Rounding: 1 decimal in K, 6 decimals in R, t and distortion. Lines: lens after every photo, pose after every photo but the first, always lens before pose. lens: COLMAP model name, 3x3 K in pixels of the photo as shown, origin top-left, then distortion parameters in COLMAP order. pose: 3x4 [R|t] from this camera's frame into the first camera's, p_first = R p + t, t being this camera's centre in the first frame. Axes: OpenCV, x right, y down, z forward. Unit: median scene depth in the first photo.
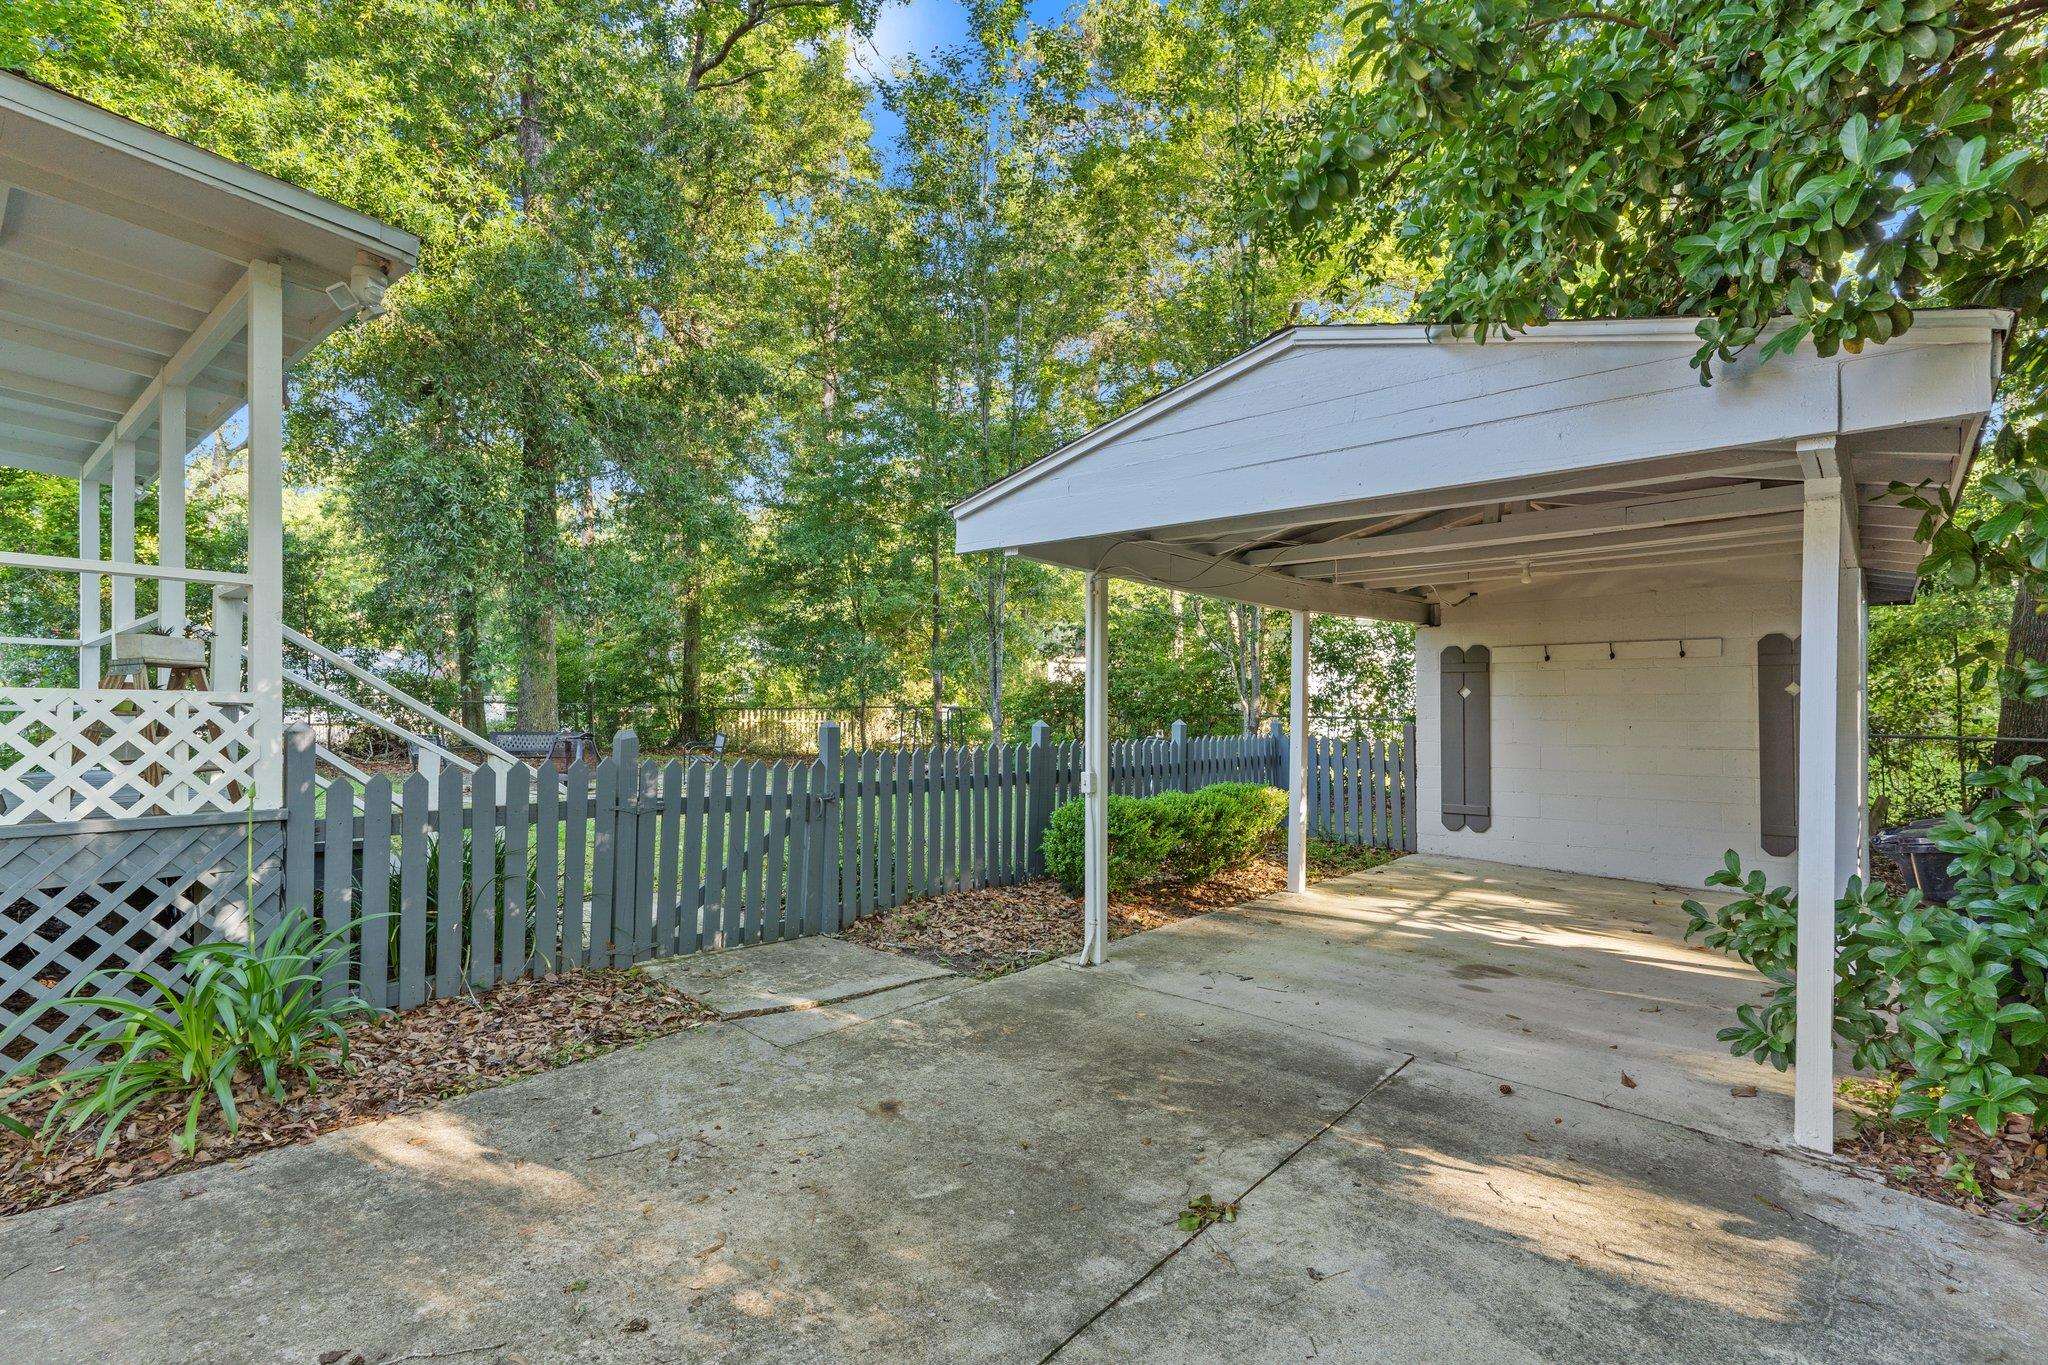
lens RADIAL K [[990.8, 0, 1021.6], [0, 990.8, 716.9], [0, 0, 1]] dist [-0.001165, -0.000591]
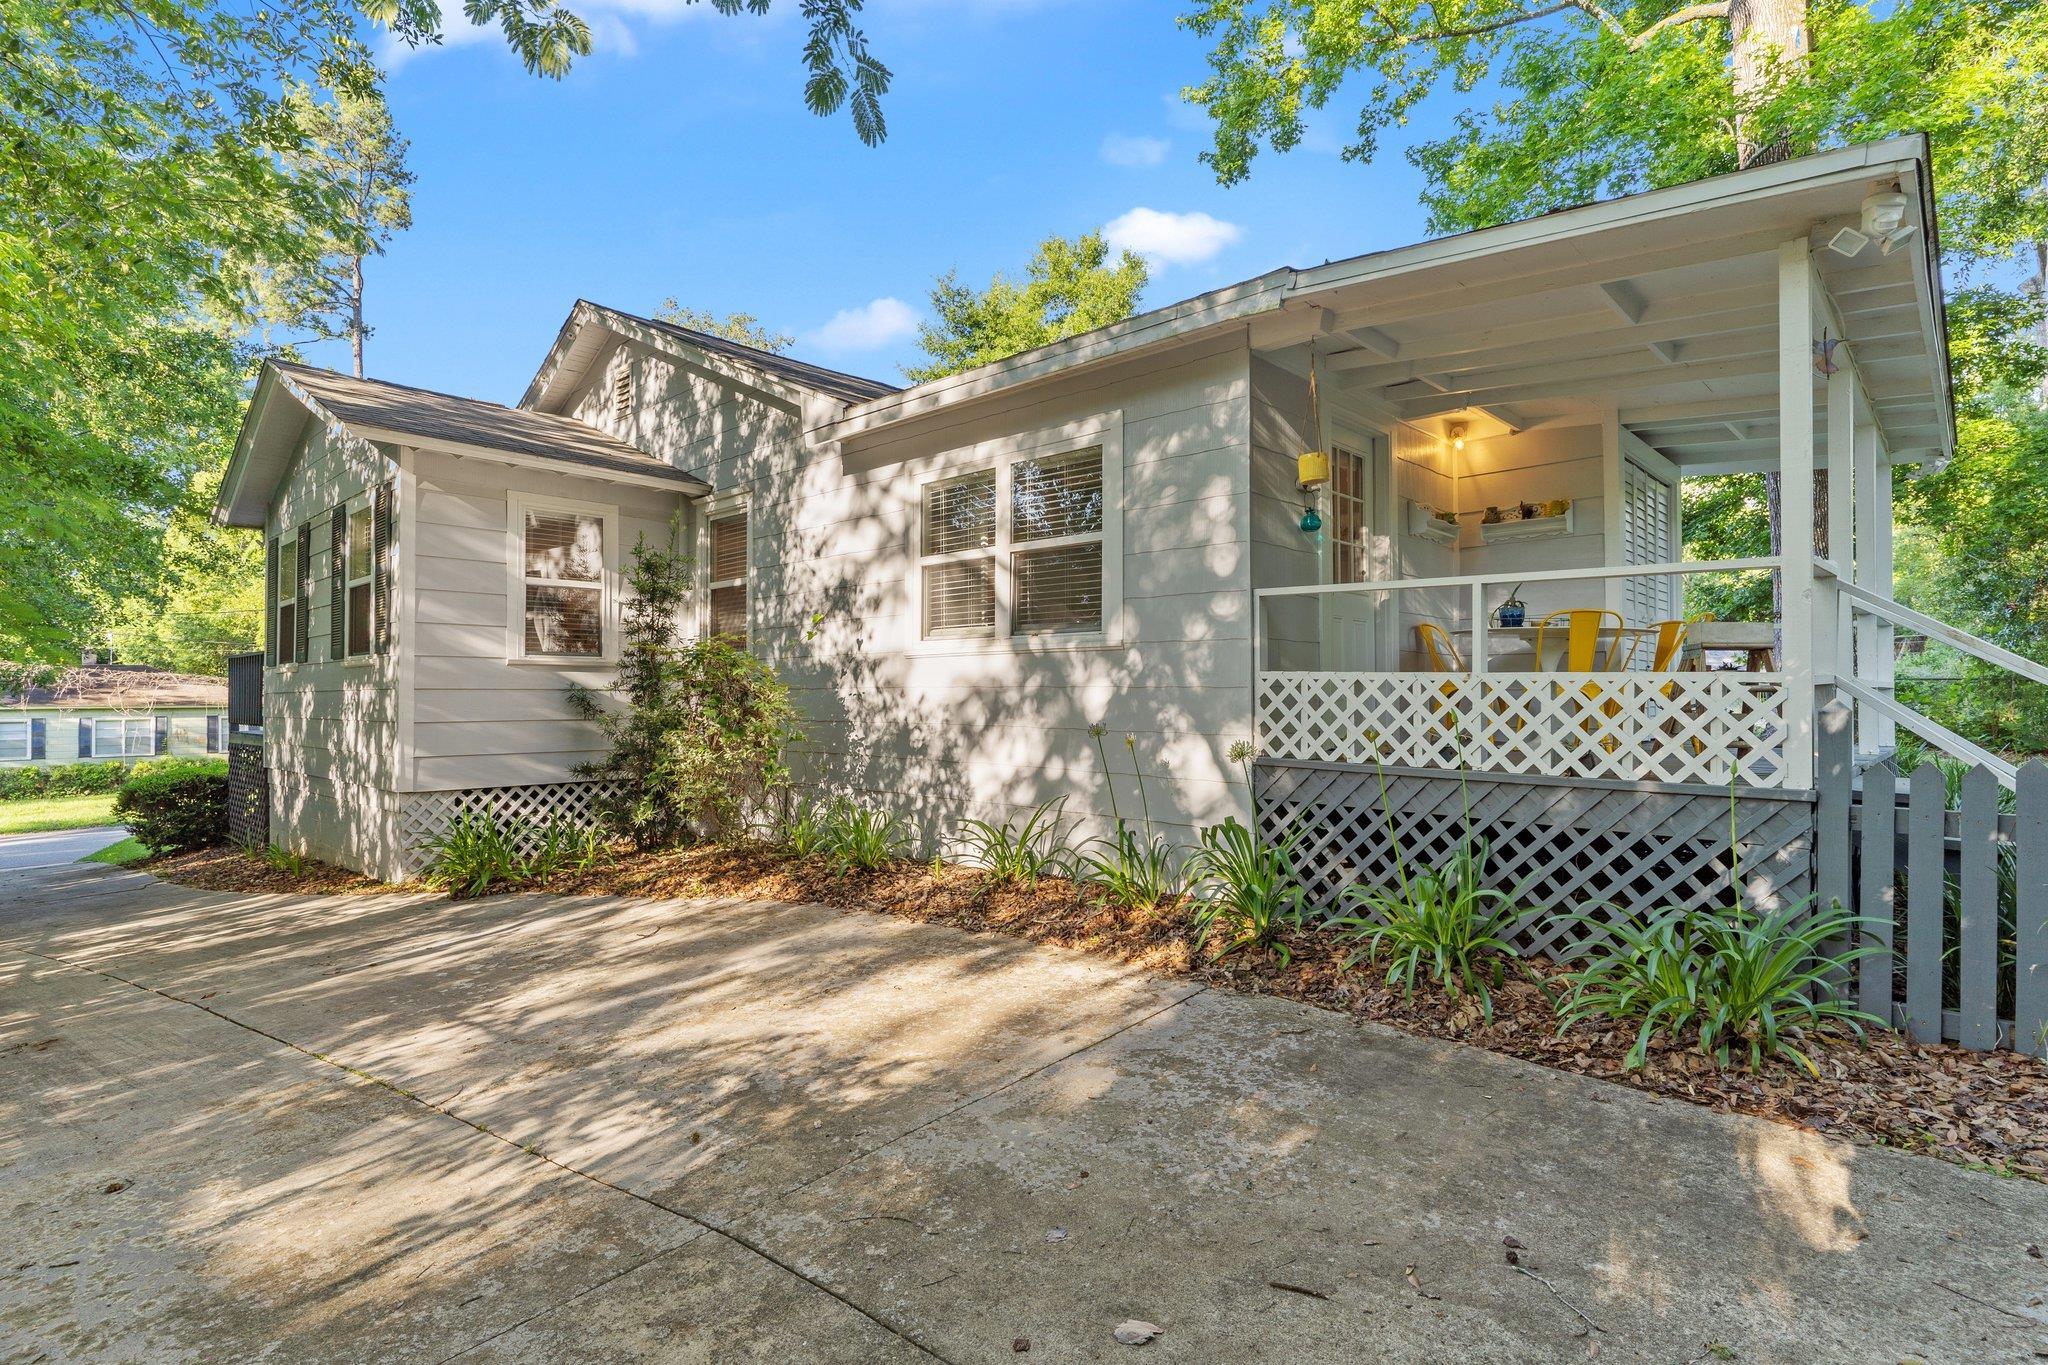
lens RADIAL K [[1019.0, 0, 1024.0], [0, 1019.0, 682.5], [0, 0, 1]] dist [0.001549, 0.000755]
pose [[-0.043233, -0.005777, -0.999048, 0.323507], [-0.008565, 0.999949, -0.005412, -0.002266], [0.999028, 0.008323, -0.043280, 0.284725]]
